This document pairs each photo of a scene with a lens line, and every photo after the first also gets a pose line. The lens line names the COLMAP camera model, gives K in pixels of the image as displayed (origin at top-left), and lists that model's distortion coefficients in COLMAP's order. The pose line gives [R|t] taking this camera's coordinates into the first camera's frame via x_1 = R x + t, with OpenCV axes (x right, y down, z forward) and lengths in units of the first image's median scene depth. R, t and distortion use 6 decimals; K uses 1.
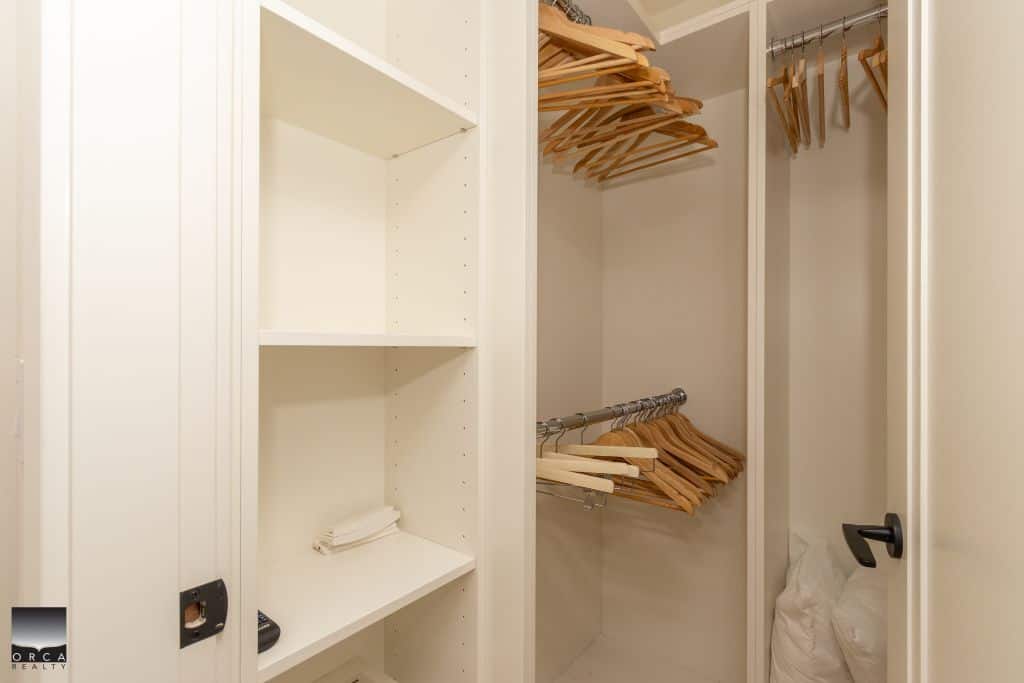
lens RADIAL K [[483.7, 0, 518.1], [0, 483.7, 347.8], [0, 0, 1]] dist [0.000435, -0.000099]
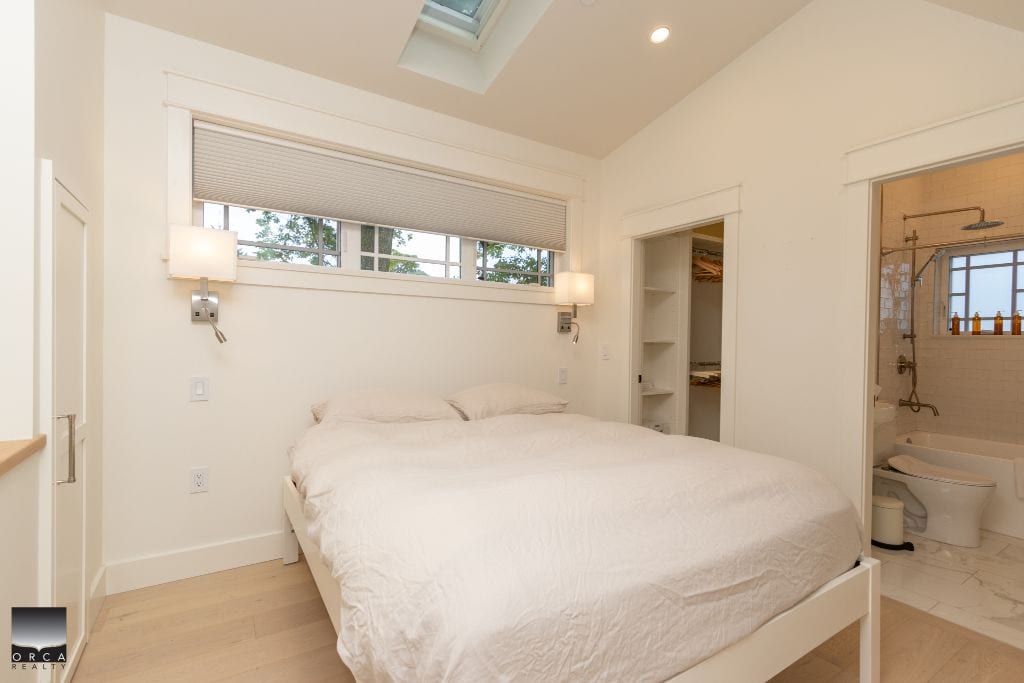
lens RADIAL K [[483.7, 0, 518.1], [0, 483.7, 347.8], [0, 0, 1]] dist [0.000435, -0.000099]
pose [[0.938139, 0.014308, -0.345963, 0.085974], [-0.011222, 0.999877, 0.010922, 0.010642], [0.346077, -0.006364, 0.938185, -3.078486]]
